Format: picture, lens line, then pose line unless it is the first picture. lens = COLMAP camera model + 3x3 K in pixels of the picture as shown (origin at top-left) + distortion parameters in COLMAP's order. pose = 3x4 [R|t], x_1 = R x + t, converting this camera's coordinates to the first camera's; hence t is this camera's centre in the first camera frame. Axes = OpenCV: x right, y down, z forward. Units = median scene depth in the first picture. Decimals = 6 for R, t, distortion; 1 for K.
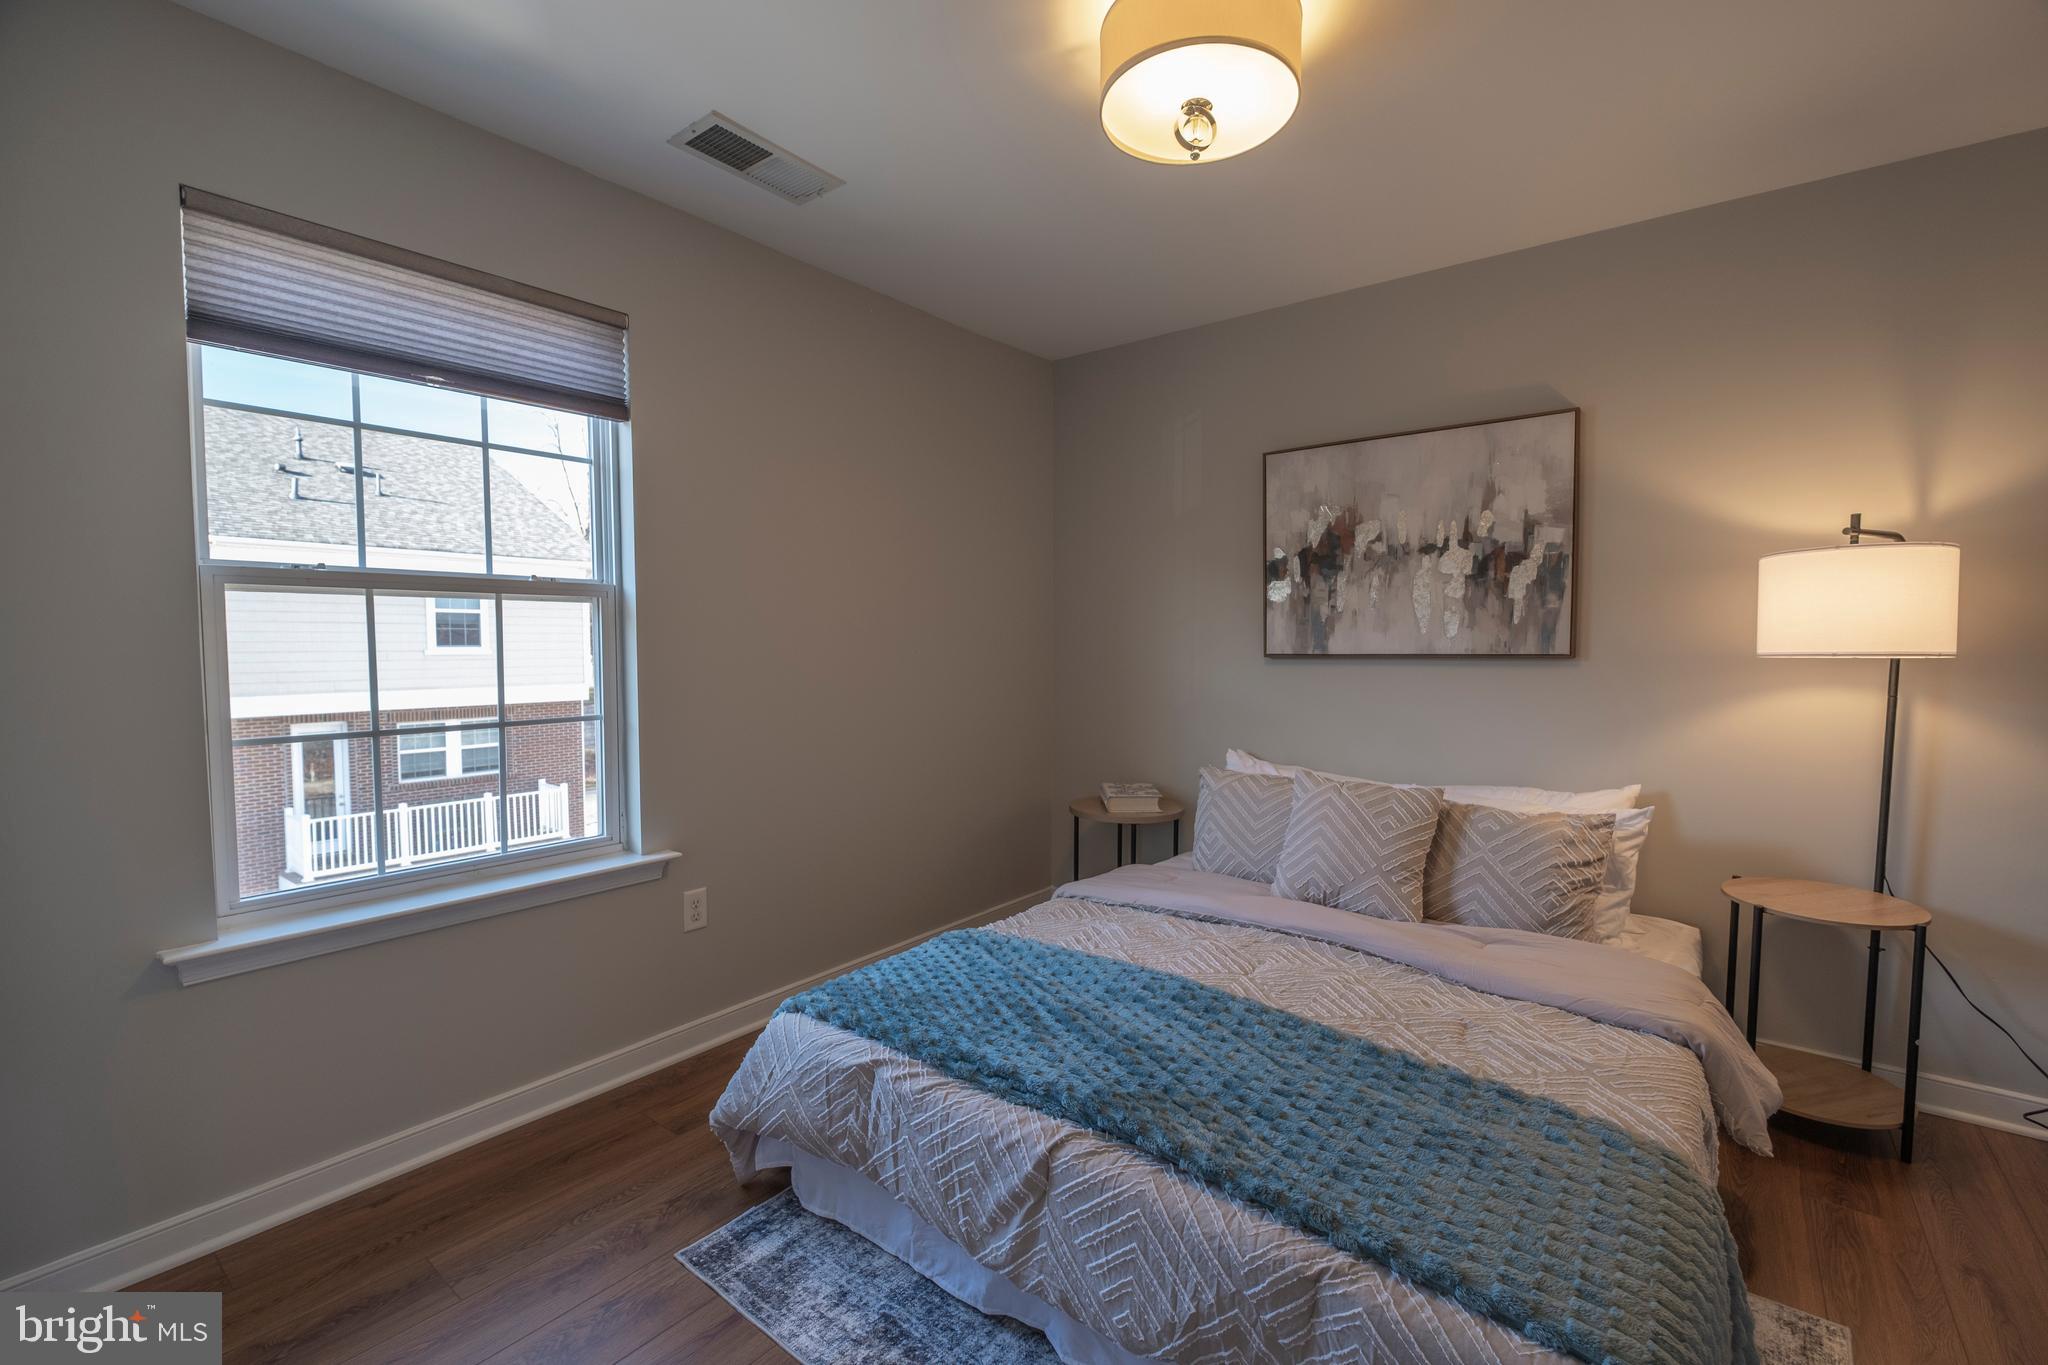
lens RADIAL K [[868.1, 0, 1023.1], [0, 868.1, 698.0], [0, 0, 1]] dist [-0.000165, -0.007586]
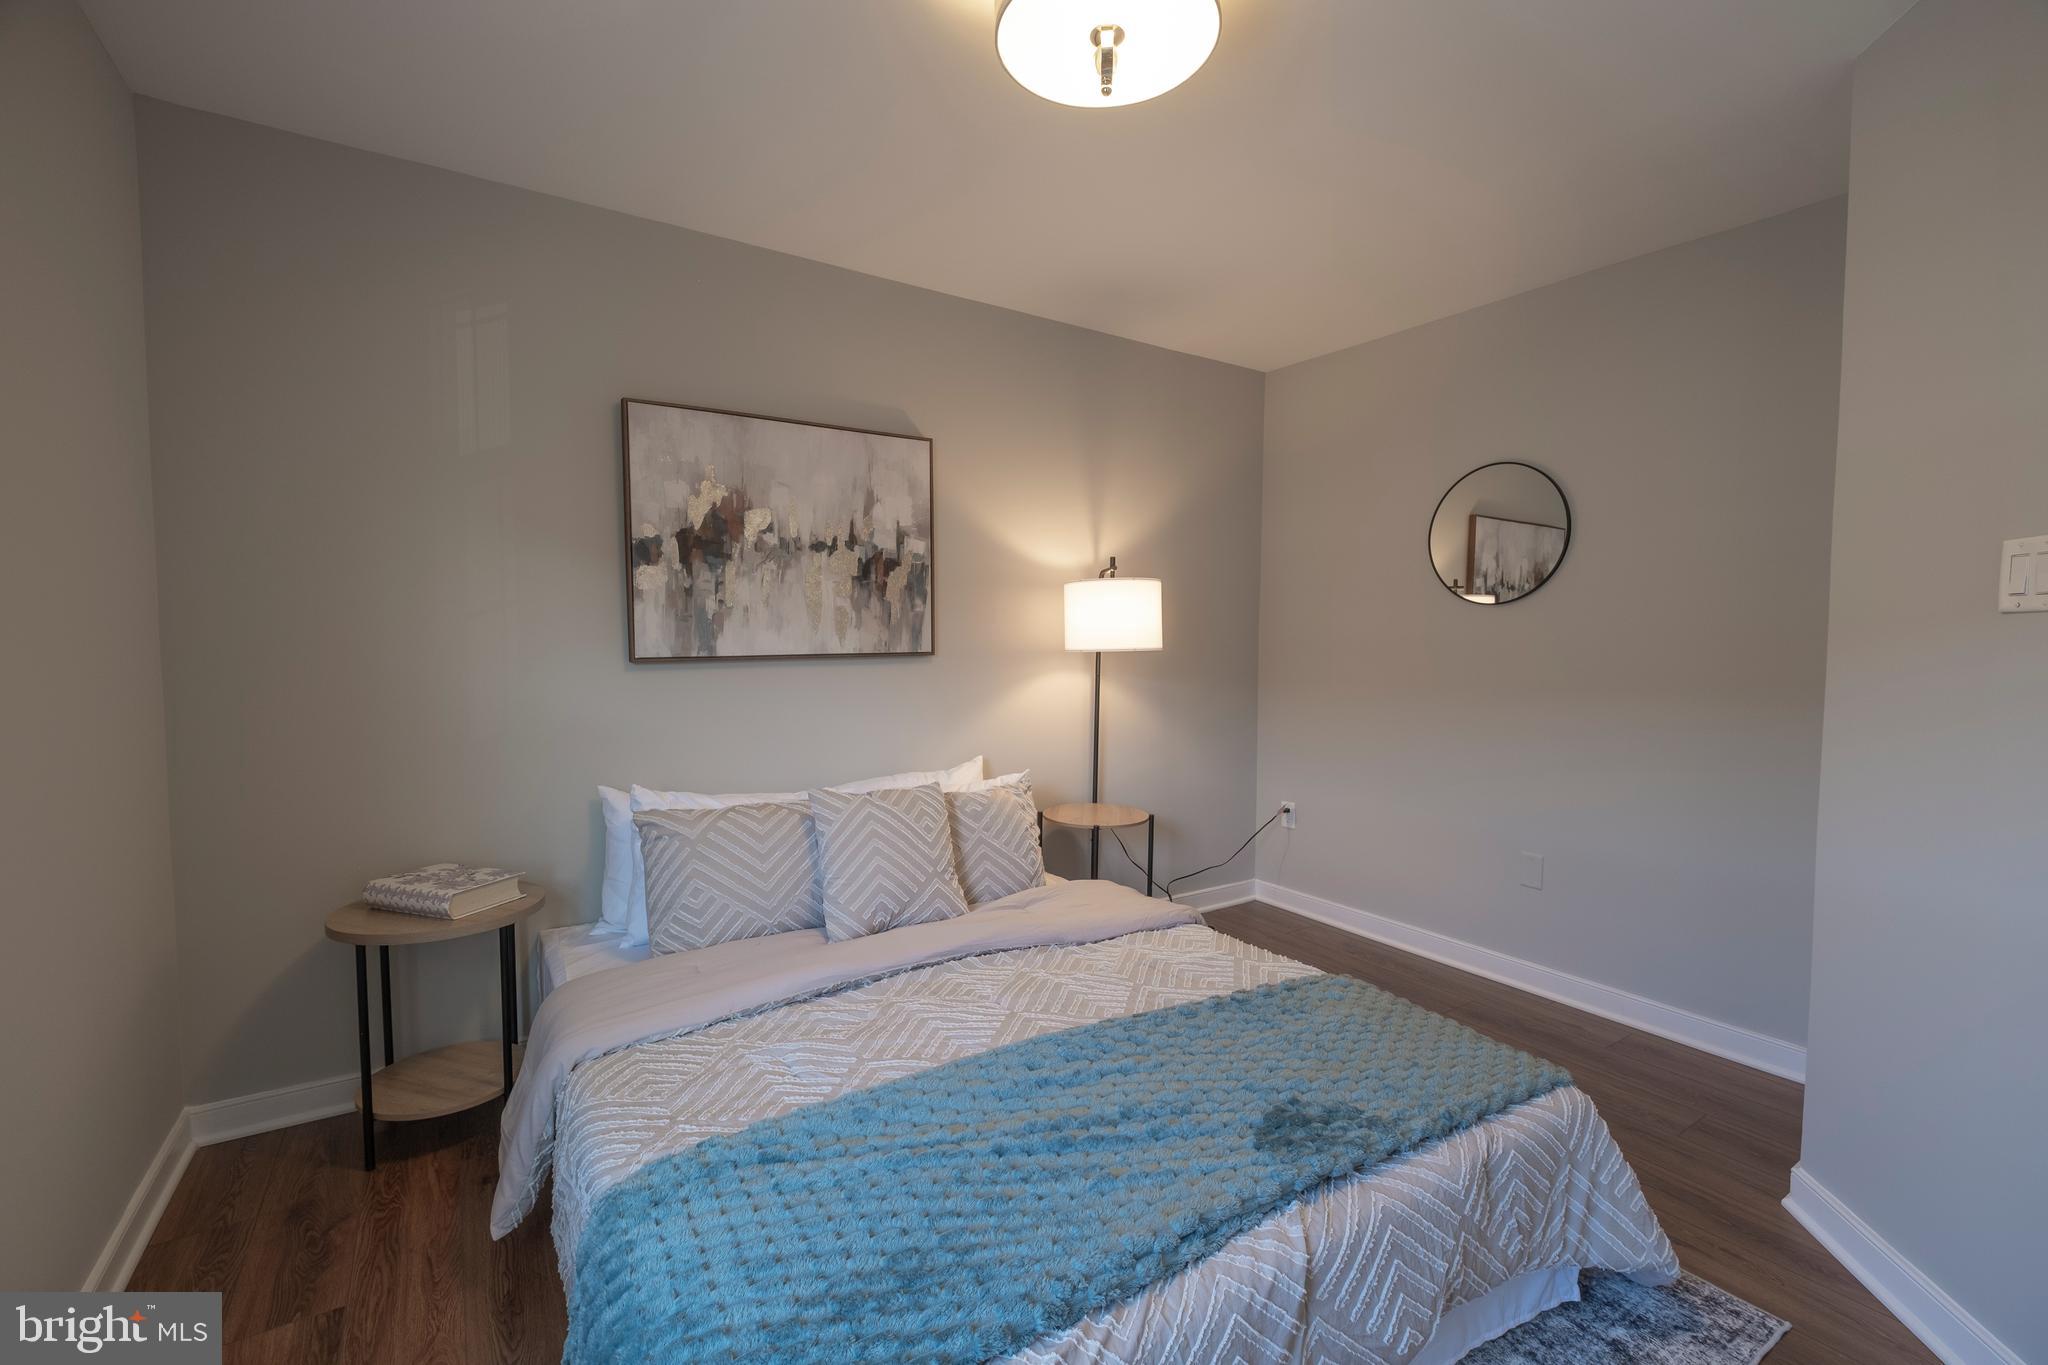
lens RADIAL K [[880.0, 0, 1027.3], [0, 880.0, 685.7], [0, 0, 1]] dist [0.007462, -0.007753]
pose [[0.316711, -0.050661, 0.947168, -0.410509], [0.063169, 0.997482, 0.032230, -0.032969], [-0.946416, 0.049624, 0.319114, 0.474039]]
